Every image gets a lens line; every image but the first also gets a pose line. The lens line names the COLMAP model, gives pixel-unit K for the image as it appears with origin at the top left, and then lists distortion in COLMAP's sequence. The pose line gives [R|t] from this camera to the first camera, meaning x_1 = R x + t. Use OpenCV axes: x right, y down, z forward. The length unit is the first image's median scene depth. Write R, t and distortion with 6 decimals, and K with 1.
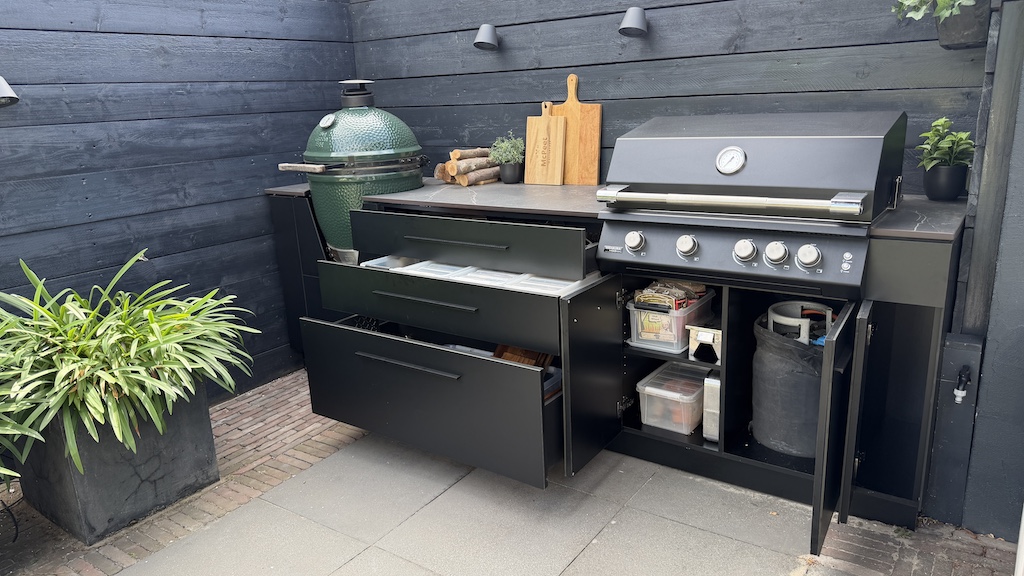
lens RADIAL K [[738.6, 0, 503.9], [0, 738.6, 292.9], [0, 0, 1]] dist [0.041406, -0.059172]
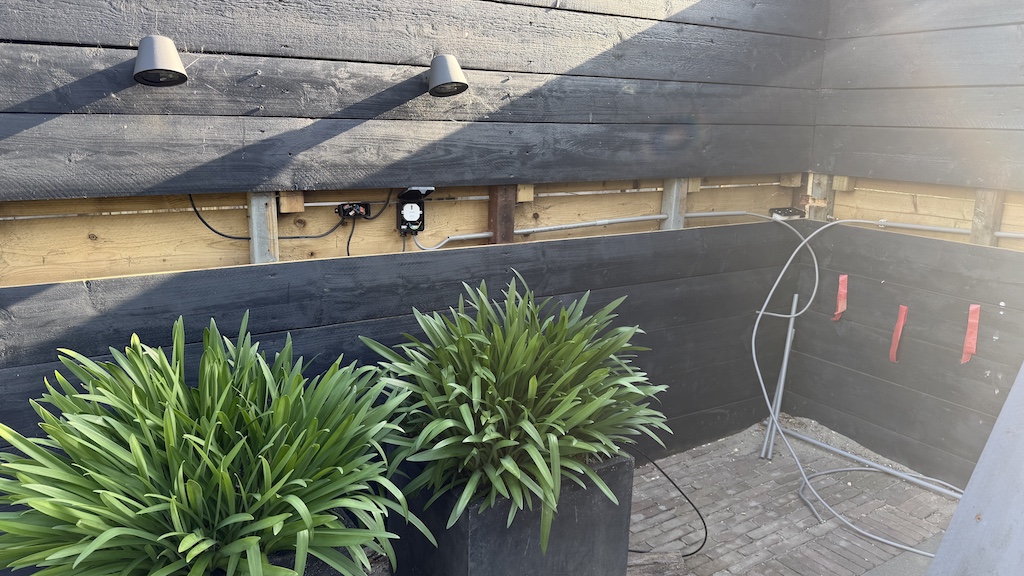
lens RADIAL K [[738.6, 0, 502.0], [0, 738.6, 306.3], [0, 0, 1]] dist [0.041406, -0.059172]
pose [[0.926301, 0.151964, -0.344779, -0.270190], [-0.153663, 0.987866, 0.022568, -0.045021], [0.344025, 0.032075, 0.938412, 0.239357]]
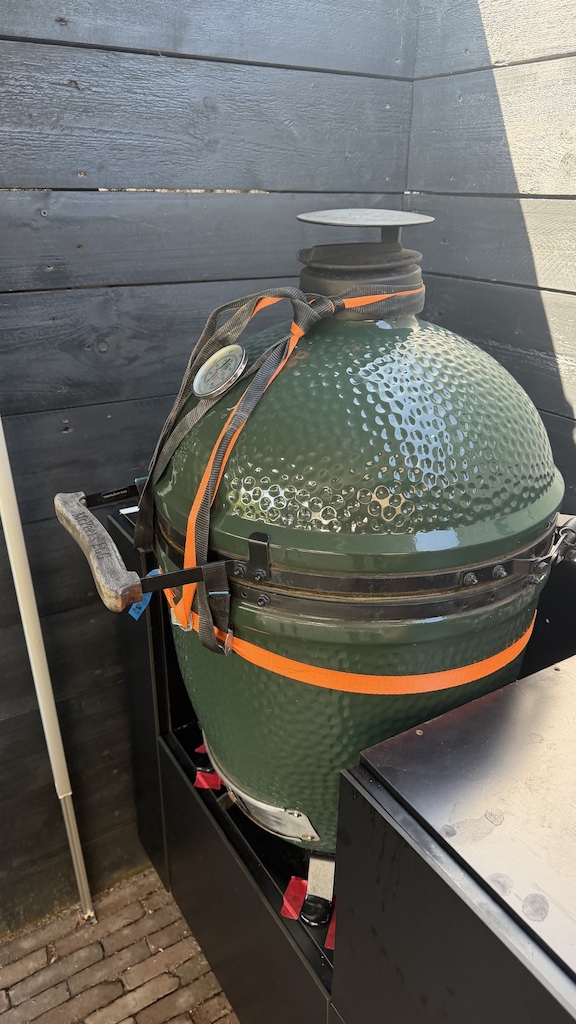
lens RADIAL K [[738.6, 0, 302.1], [0, 738.6, 513.4], [0, 0, 1]] dist [0.041406, -0.059172]
pose [[0.924588, 0.207480, -0.319513, -0.128423], [-0.151093, 0.969613, 0.192408, -0.259740], [0.349725, -0.129622, 0.927842, 0.823352]]
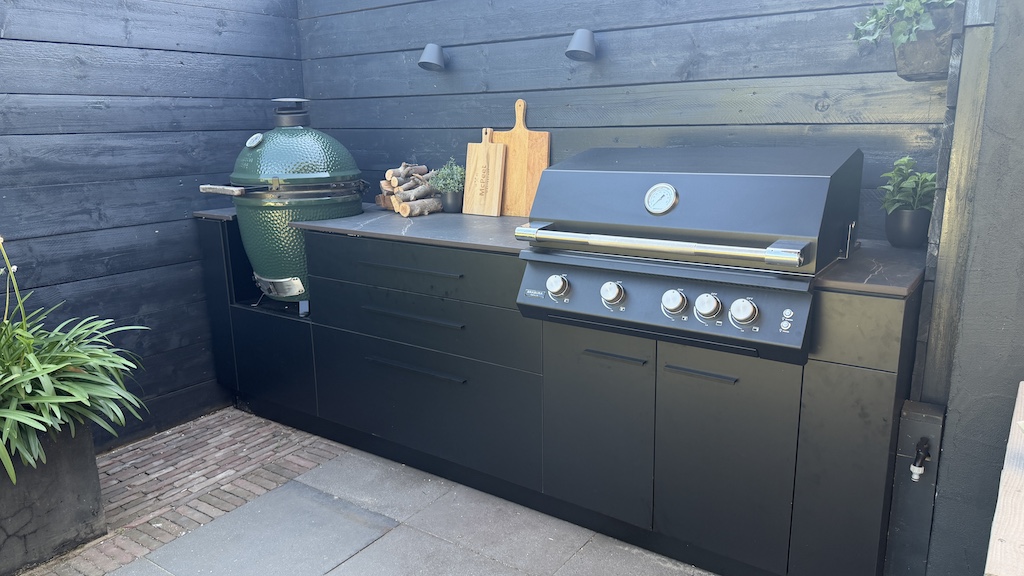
lens RADIAL K [[738.6, 0, 511.7], [0, 738.6, 288.7], [0, 0, 1]] dist [0.041406, -0.059172]
pose [[0.999613, 0.027731, 0.002212, 0.091487], [-0.027618, 0.998799, -0.040477, -0.020353], [-0.003332, 0.040401, 0.999178, 0.085588]]
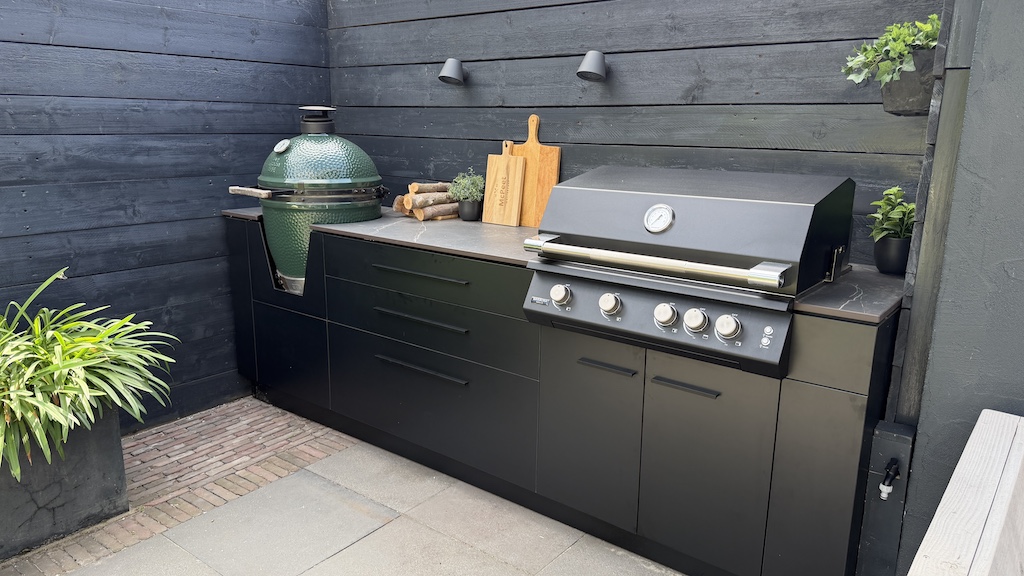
lens RADIAL K [[738.6, 0, 508.9], [0, 738.6, 288.9], [0, 0, 1]] dist [0.041406, -0.059172]
pose [[0.997056, 0.067440, -0.036481, 0.117804], [-0.068805, 0.996923, -0.037545, -0.030488], [0.033836, 0.039944, 0.998629, 0.043277]]
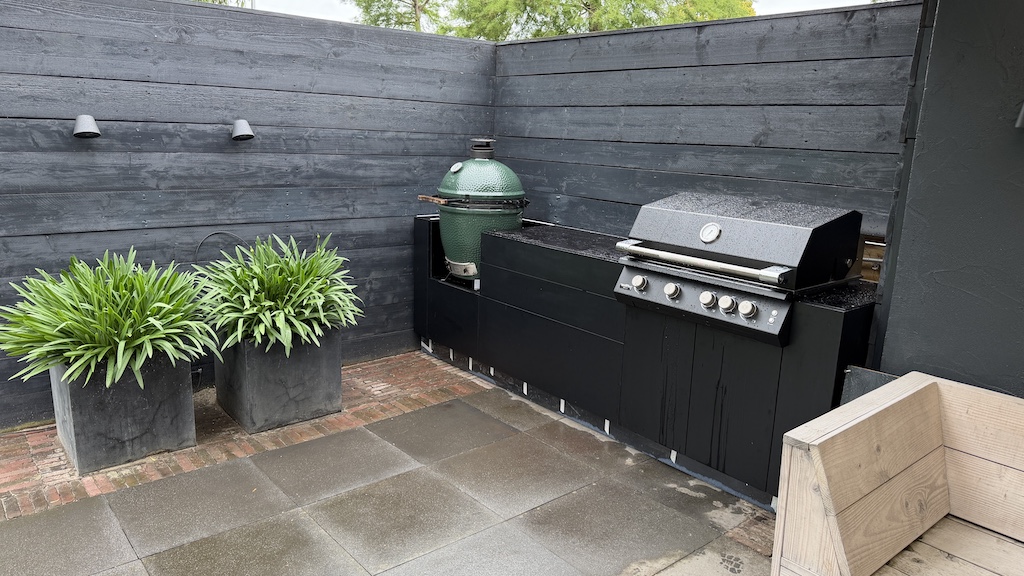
lens RADIAL K [[738.6, 0, 509.1], [0, 738.6, 298.2], [0, 0, 1]] dist [0.041406, -0.059172]
pose [[0.962336, 0.136637, -0.235033, 0.218513], [-0.144354, 0.989399, -0.015866, 0.013342], [0.230373, 0.049196, 0.971858, -0.296141]]
